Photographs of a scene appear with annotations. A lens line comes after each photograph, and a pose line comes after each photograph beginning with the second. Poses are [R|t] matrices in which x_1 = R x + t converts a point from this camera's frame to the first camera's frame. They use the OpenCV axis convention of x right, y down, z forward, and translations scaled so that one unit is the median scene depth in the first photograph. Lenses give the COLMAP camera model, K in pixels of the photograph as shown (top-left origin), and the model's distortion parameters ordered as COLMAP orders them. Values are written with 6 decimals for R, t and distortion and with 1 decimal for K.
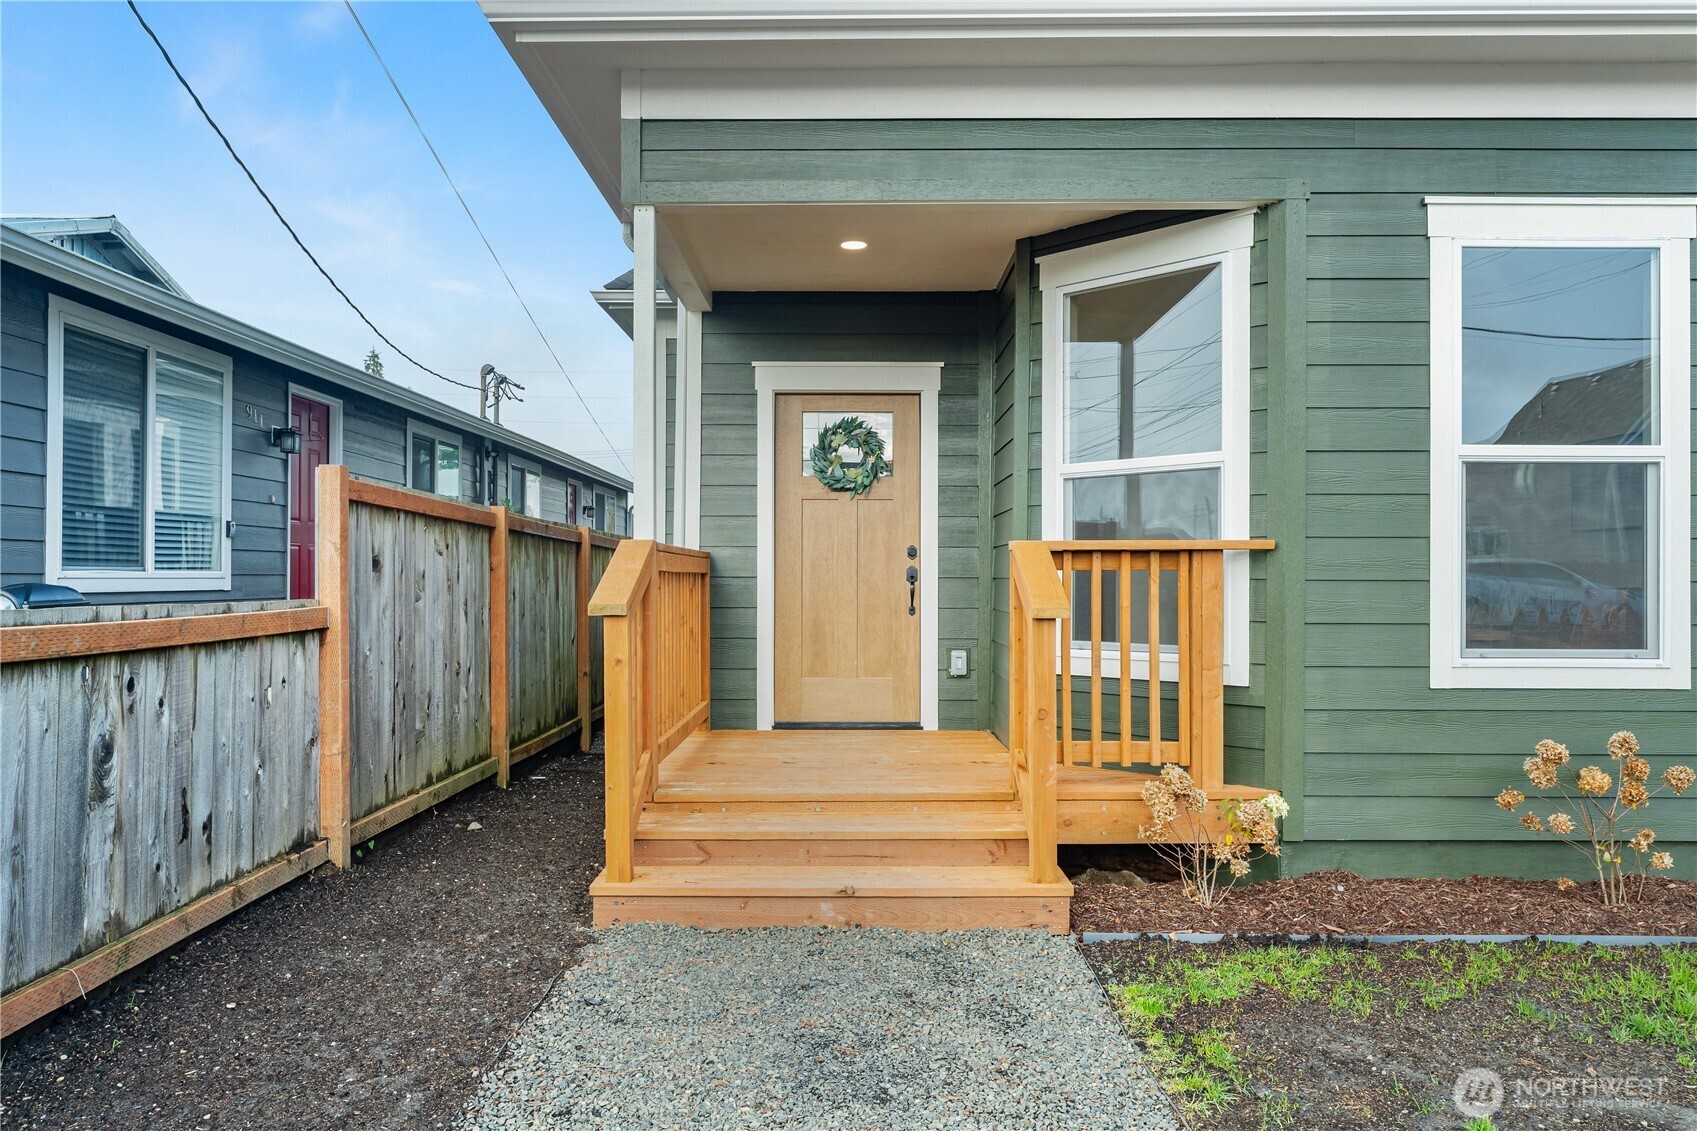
lens RADIAL K [[1217.9, 0, 848.5], [0, 1217.9, 565.5], [0, 0, 1]] dist [0.002063, 0.001656]
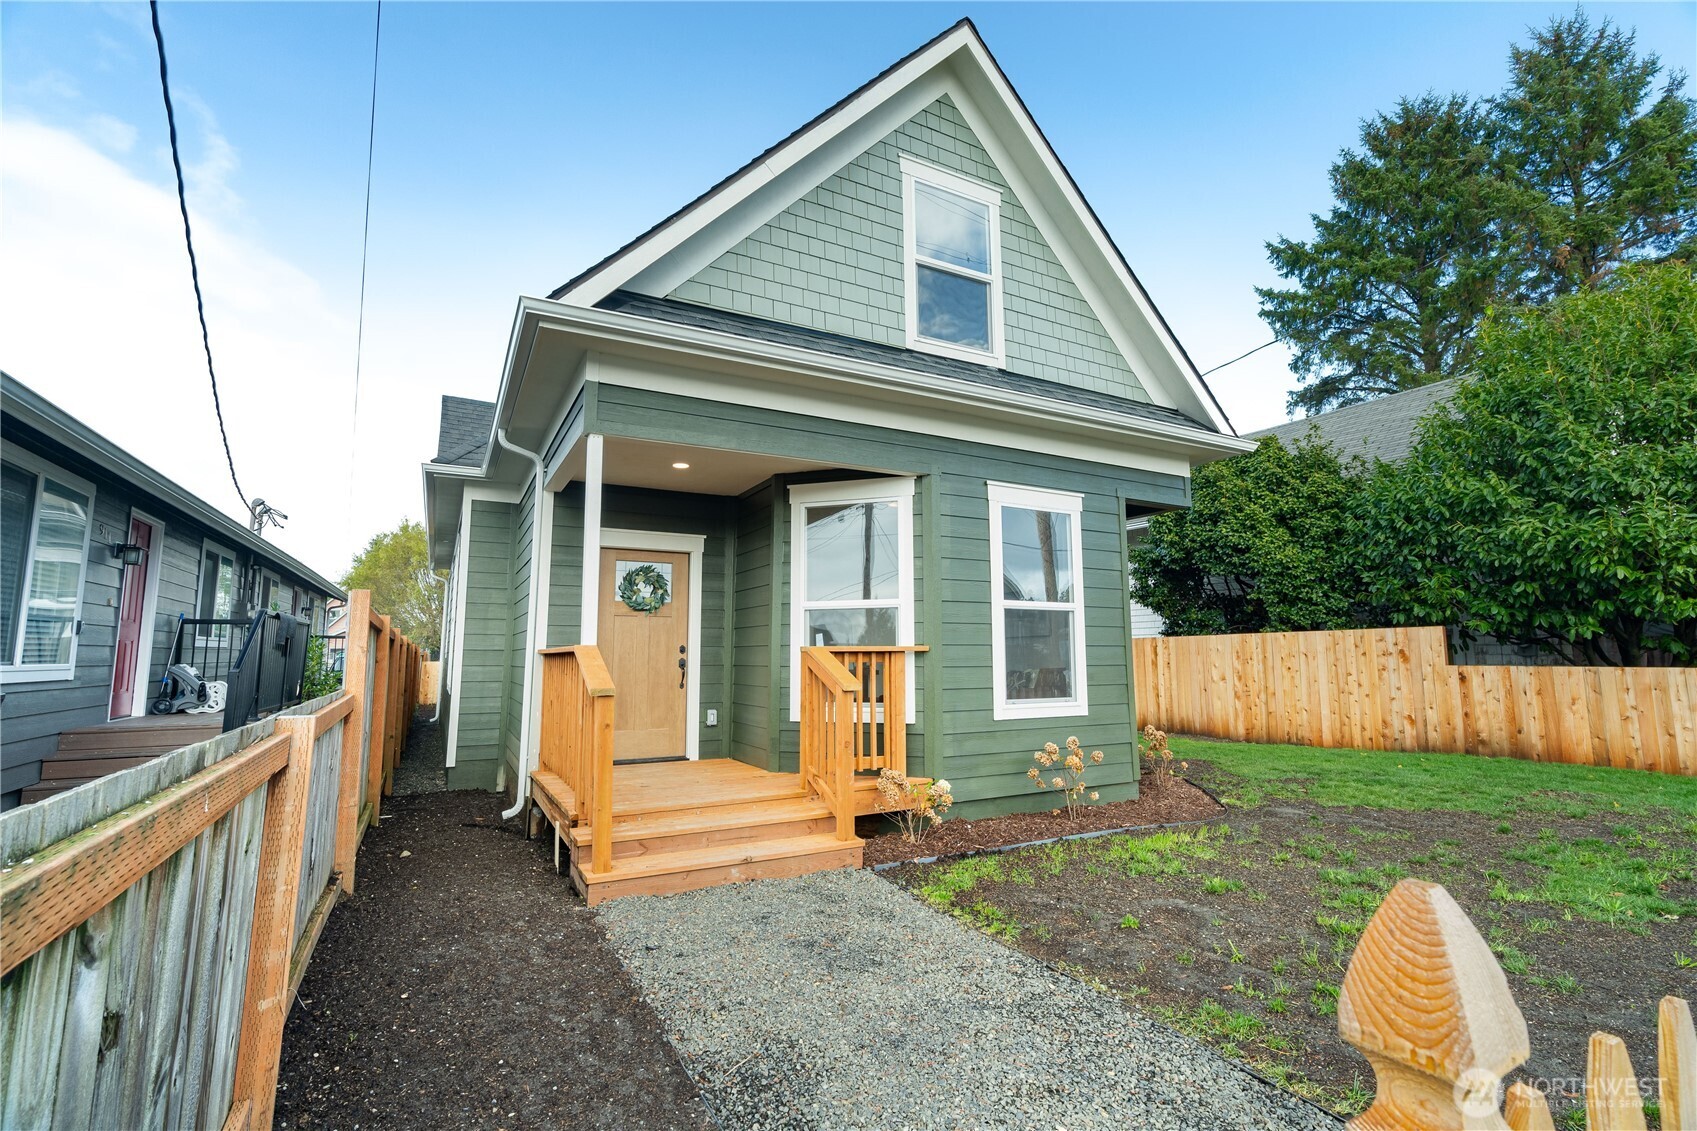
lens RADIAL K [[770.3, 0, 848.5], [0, 770.3, 565.5], [0, 0, 1]] dist [-0.007993, 0.000560]
pose [[0.876729, 0.051887, 0.478177, -0.355107], [-0.000245, 0.994212, -0.107433, -0.017014], [-0.480984, 0.094072, 0.871668, -0.019282]]
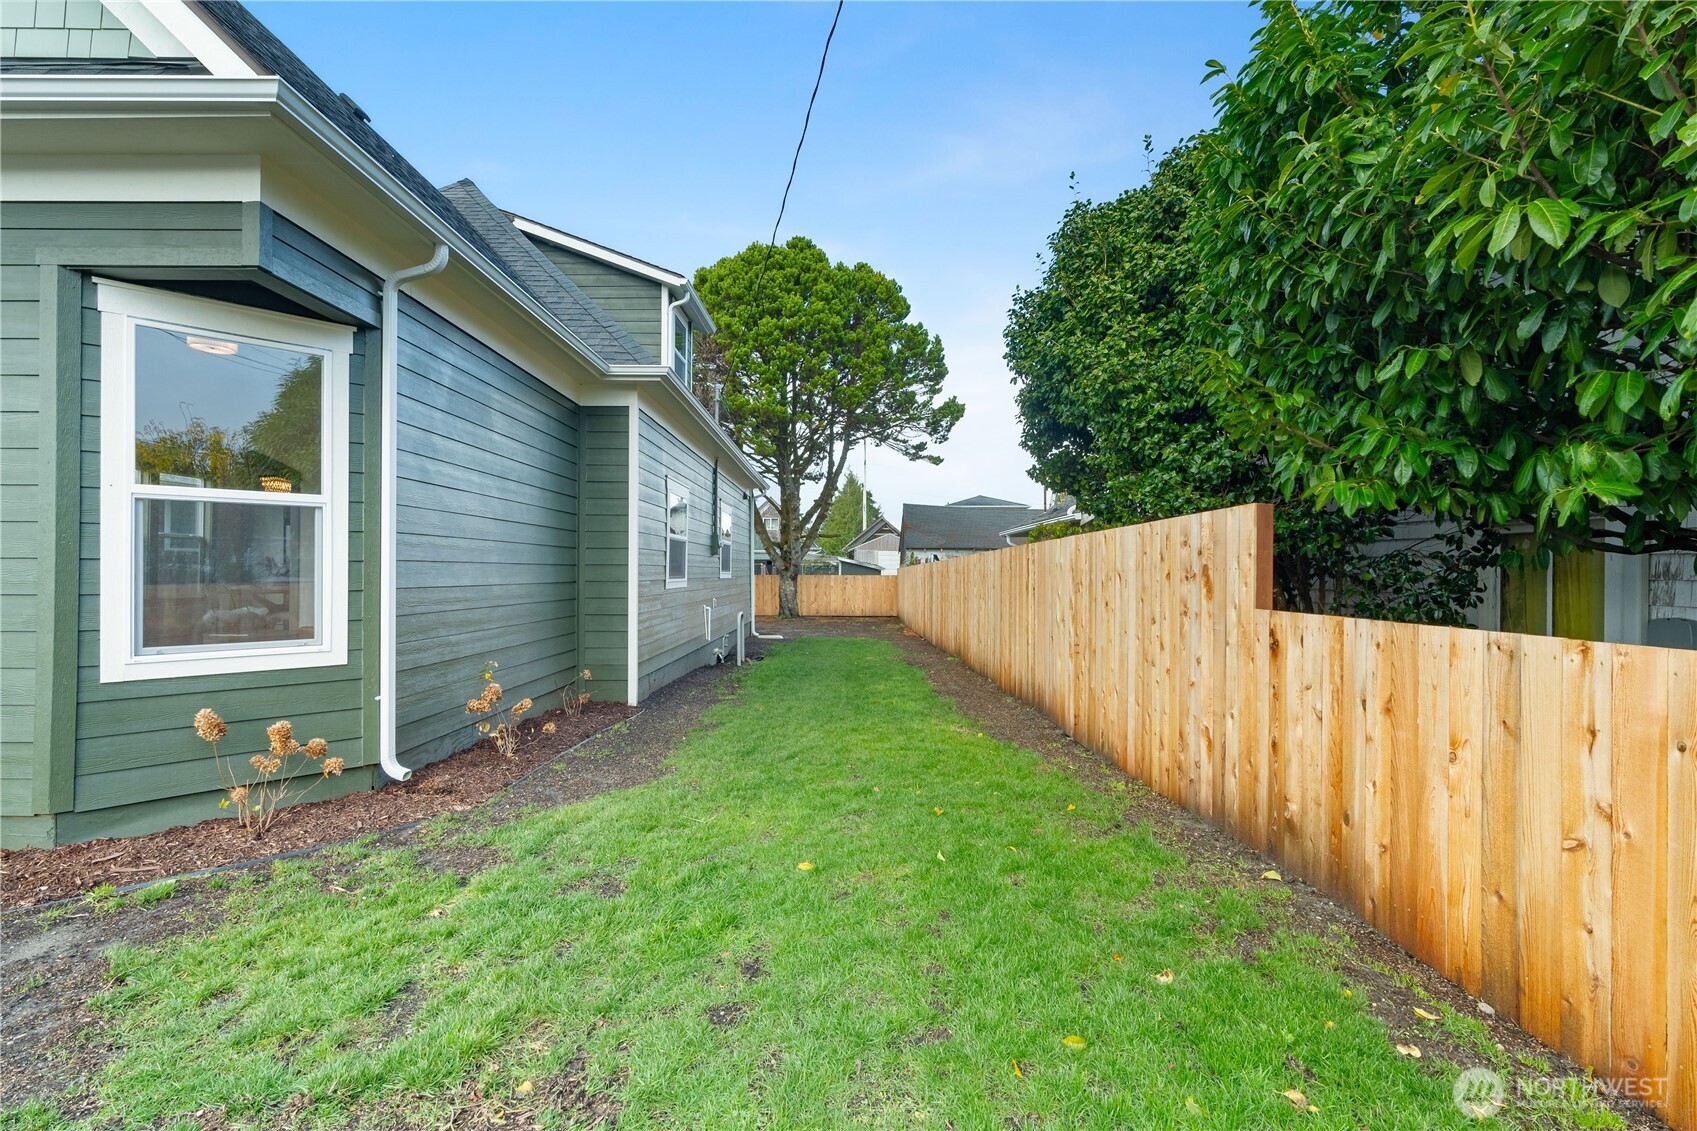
lens RADIAL K [[777.6, 0, 849.3], [0, 777.6, 577.0], [0, 0, 1]] dist [-0.004031, 0.000085]
pose [[0.999834, -0.001835, 0.018118, 1.215869], [0.001666, 0.999955, 0.009310, -0.012692], [-0.018134, -0.009278, 0.999793, 0.203969]]
